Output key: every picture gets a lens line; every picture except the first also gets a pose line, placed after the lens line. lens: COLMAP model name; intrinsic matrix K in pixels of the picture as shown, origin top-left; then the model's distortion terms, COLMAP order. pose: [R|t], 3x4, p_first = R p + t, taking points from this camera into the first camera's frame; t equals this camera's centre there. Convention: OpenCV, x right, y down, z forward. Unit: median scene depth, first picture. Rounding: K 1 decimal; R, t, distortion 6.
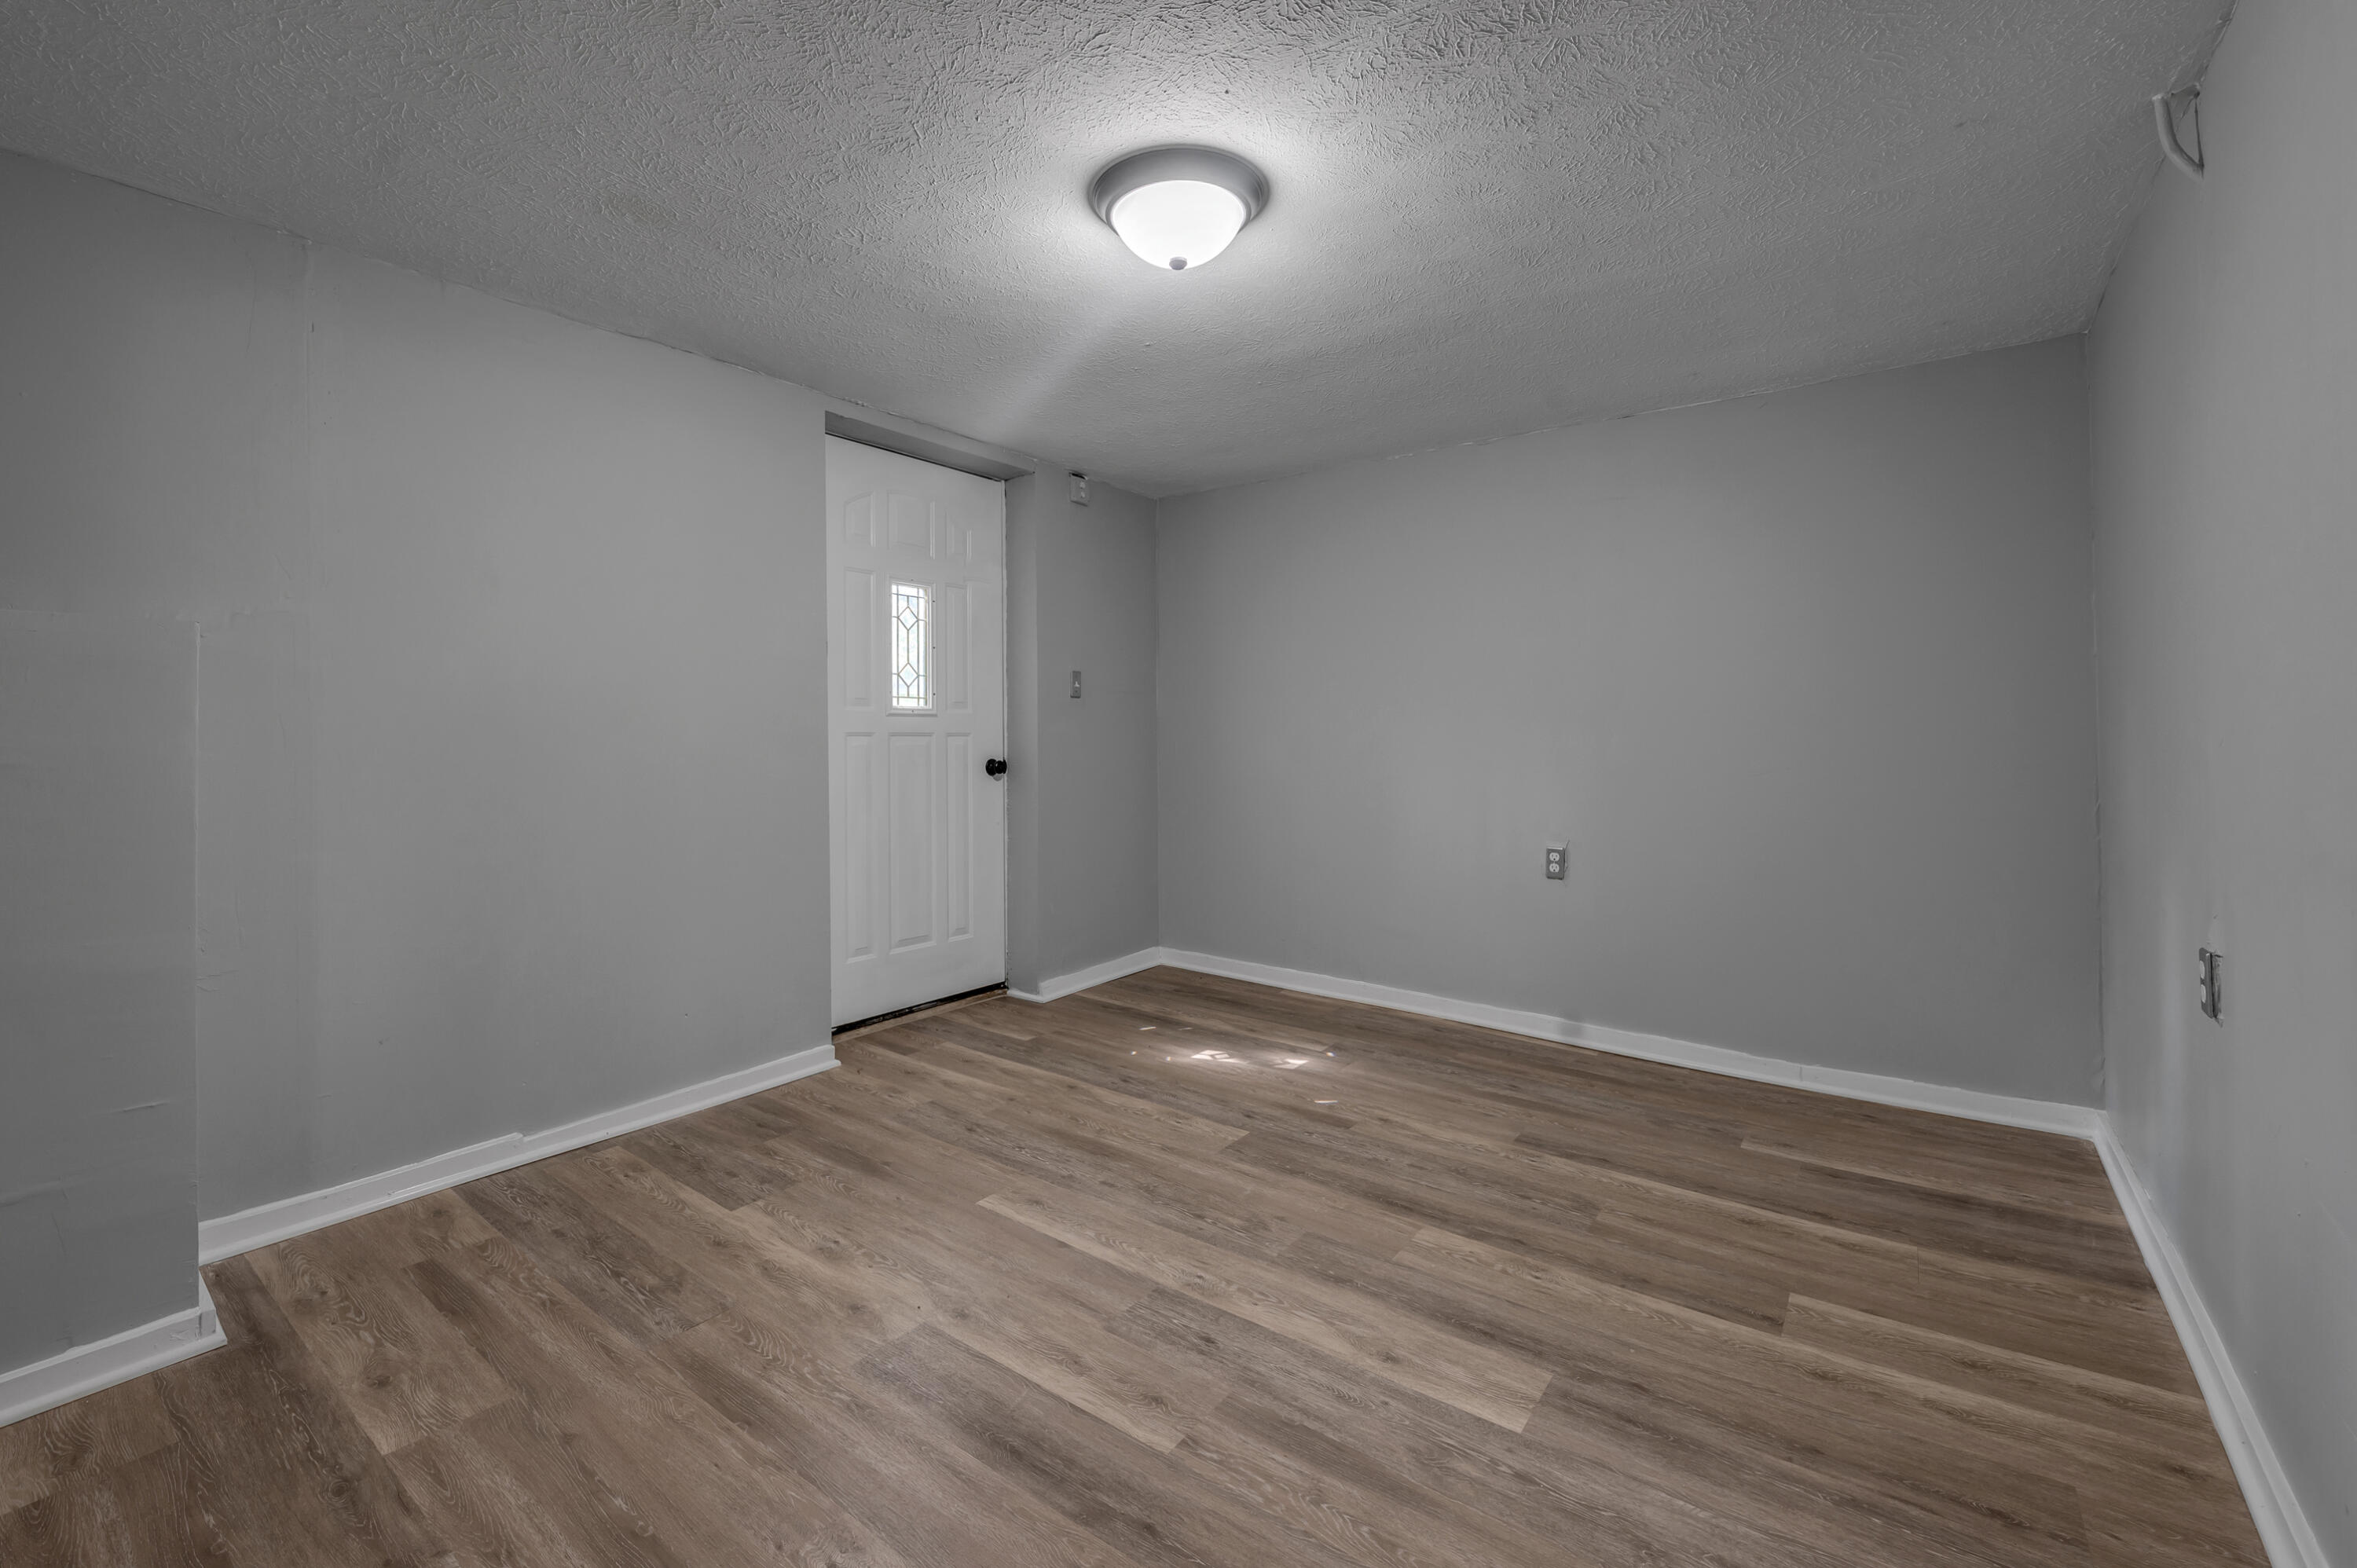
lens RADIAL K [[941.0, 0, 1176.0], [0, 941.0, 809.2], [0, 0, 1]] dist [-0.002730, -0.000078]
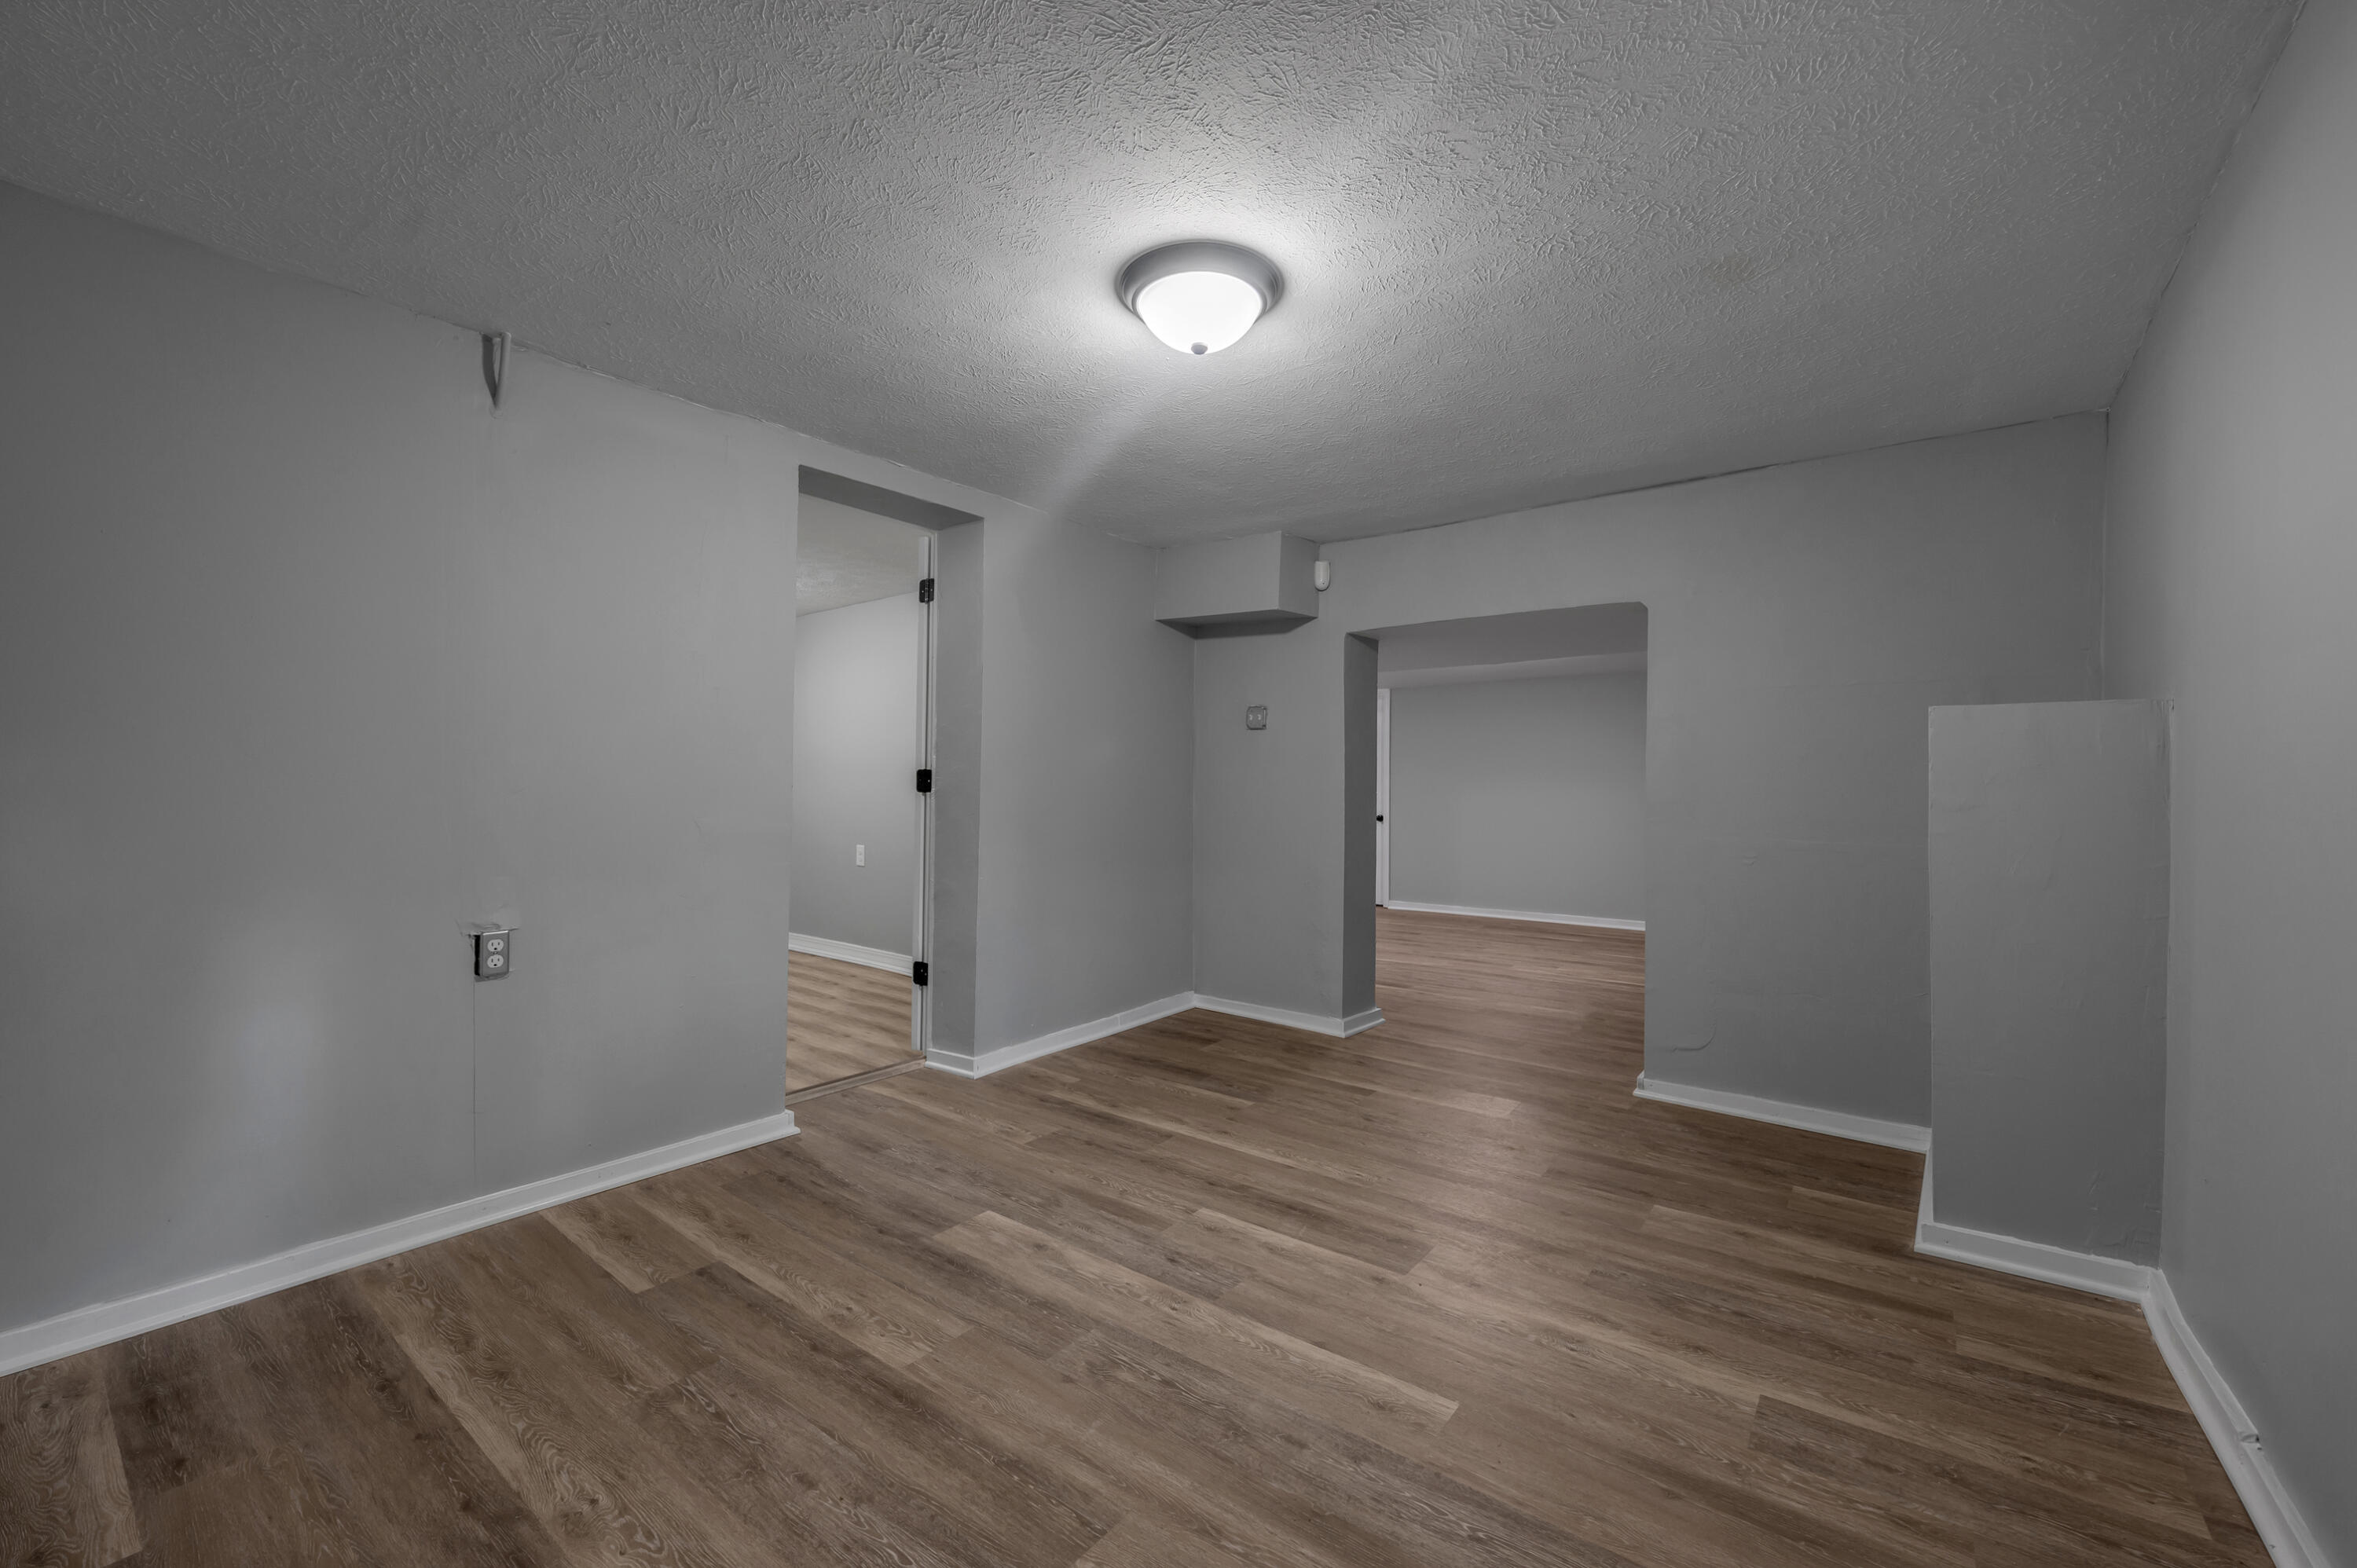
lens RADIAL K [[941.0, 0, 1176.0], [0, 941.0, 809.2], [0, 0, 1]] dist [-0.002730, -0.000078]
pose [[-0.999594, -0.005055, 0.028025, -0.002999], [-0.002295, 0.995219, 0.097646, -0.151123], [-0.028385, 0.097542, -0.994827, 1.953073]]
